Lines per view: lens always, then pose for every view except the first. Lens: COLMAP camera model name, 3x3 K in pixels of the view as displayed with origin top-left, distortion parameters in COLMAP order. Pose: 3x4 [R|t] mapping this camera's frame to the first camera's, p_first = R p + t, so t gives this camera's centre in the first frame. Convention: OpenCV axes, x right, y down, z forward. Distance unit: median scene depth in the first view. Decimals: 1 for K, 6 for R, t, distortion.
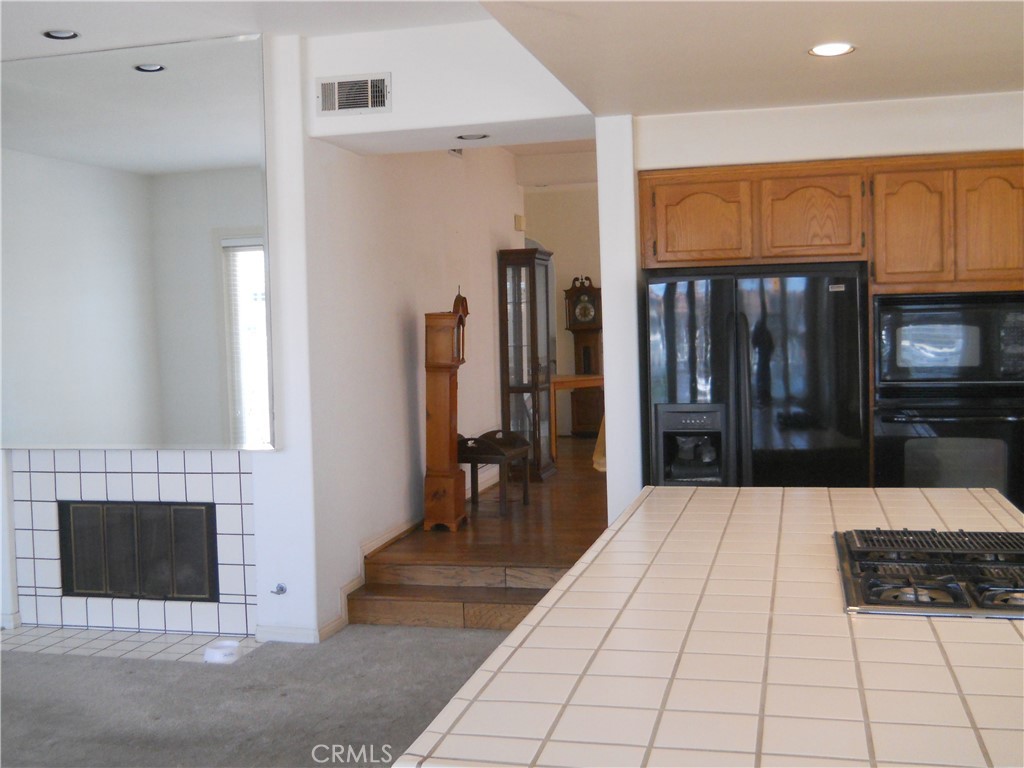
lens RADIAL K [[1087.8, 0, 512.0], [0, 1087.8, 384.0], [0, 0, 1]] dist [-0.101981, -0.007751]
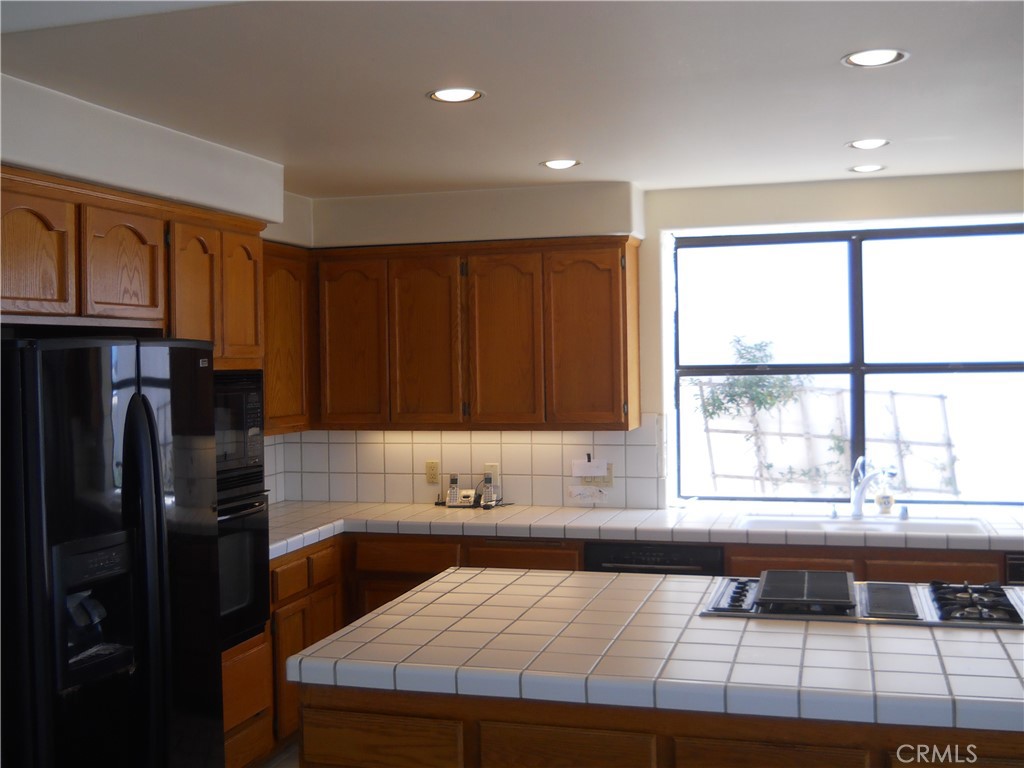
lens RADIAL K [[1125.0, 0, 477.5], [0, 1125.0, 360.2], [0, 0, 1]] dist [-0.035309, -0.012474]
pose [[0.017670, 0.022956, 0.999580, -0.490350], [0.071049, 0.997180, -0.024157, -0.054397], [-0.997316, 0.071446, 0.015989, 0.750150]]
